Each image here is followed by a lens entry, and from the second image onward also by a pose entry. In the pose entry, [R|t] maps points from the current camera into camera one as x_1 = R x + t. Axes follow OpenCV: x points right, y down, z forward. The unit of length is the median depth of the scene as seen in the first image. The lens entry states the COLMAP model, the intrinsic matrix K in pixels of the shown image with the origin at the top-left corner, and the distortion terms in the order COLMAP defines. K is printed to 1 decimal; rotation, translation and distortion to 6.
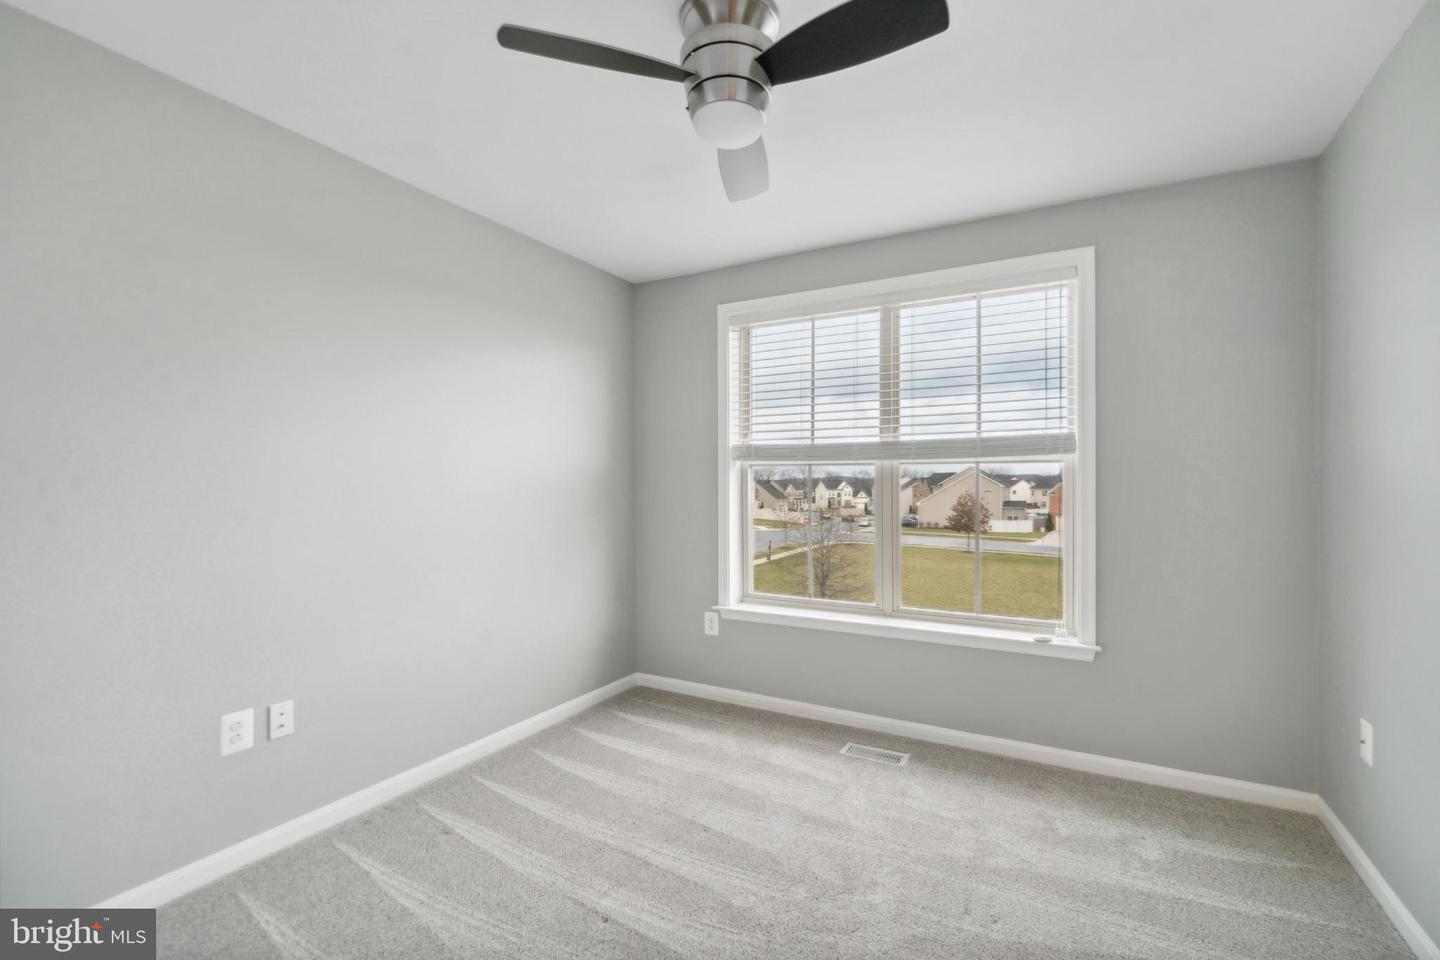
lens RADIAL K [[589.8, 0, 722.5], [0, 589.8, 479.4], [0, 0, 1]] dist [-0.001178, -0.000014]
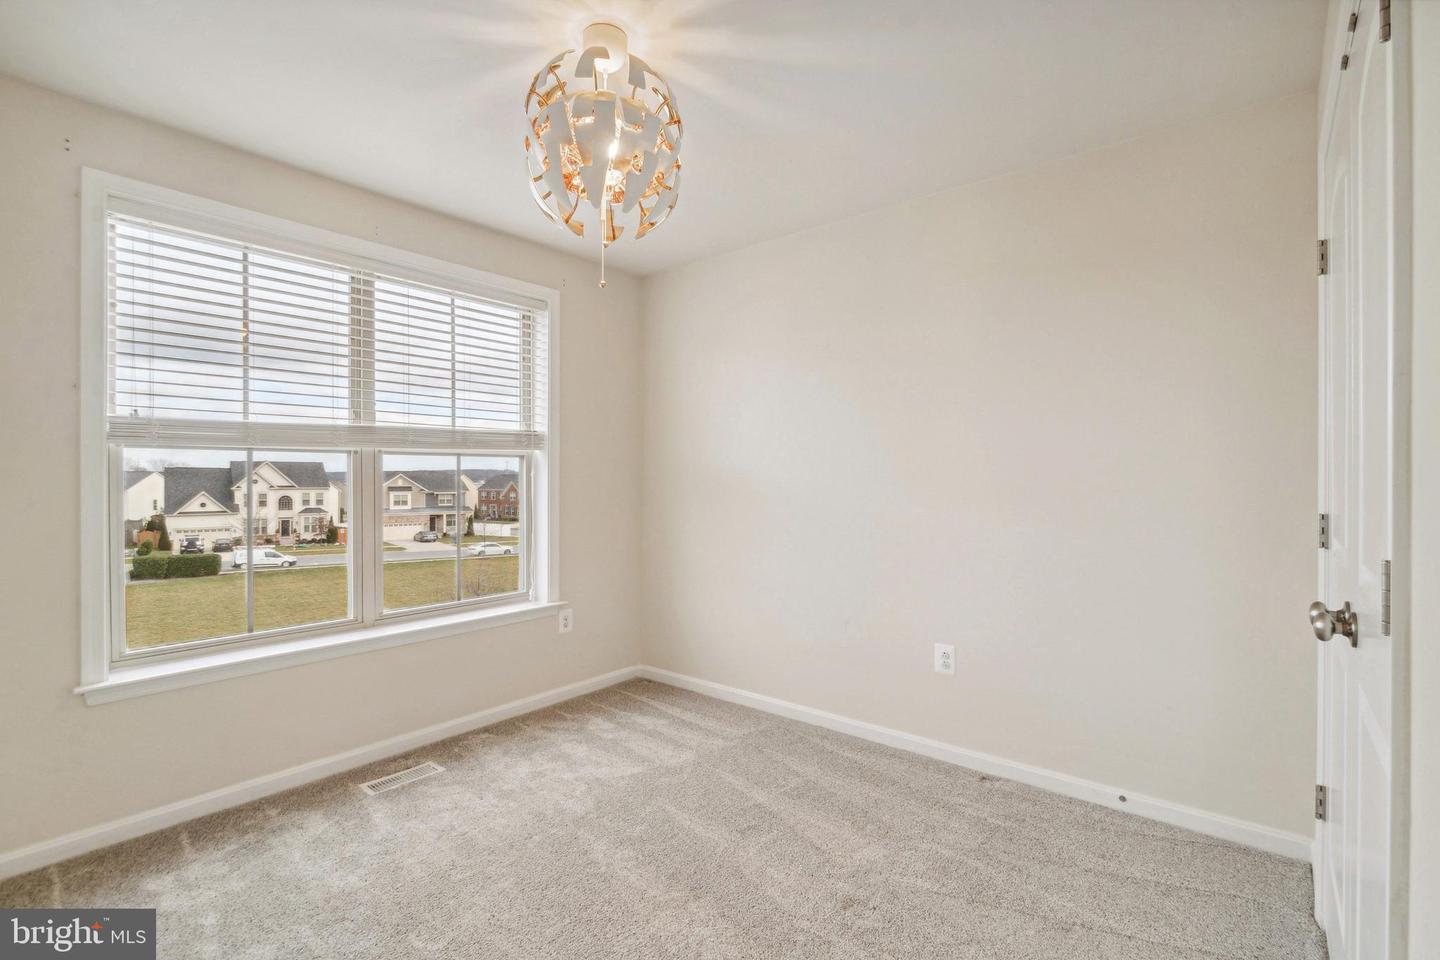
lens RADIAL K [[647.3, 0, 722.2], [0, 647.3, 481.2], [0, 0, 1]] dist [0.000041, 0.000220]
pose [[0.220453, -0.005398, 0.975383, -0.522893], [-0.008078, 0.999940, 0.007359, 0.003291], [-0.975364, -0.009502, 0.220396, 0.267959]]
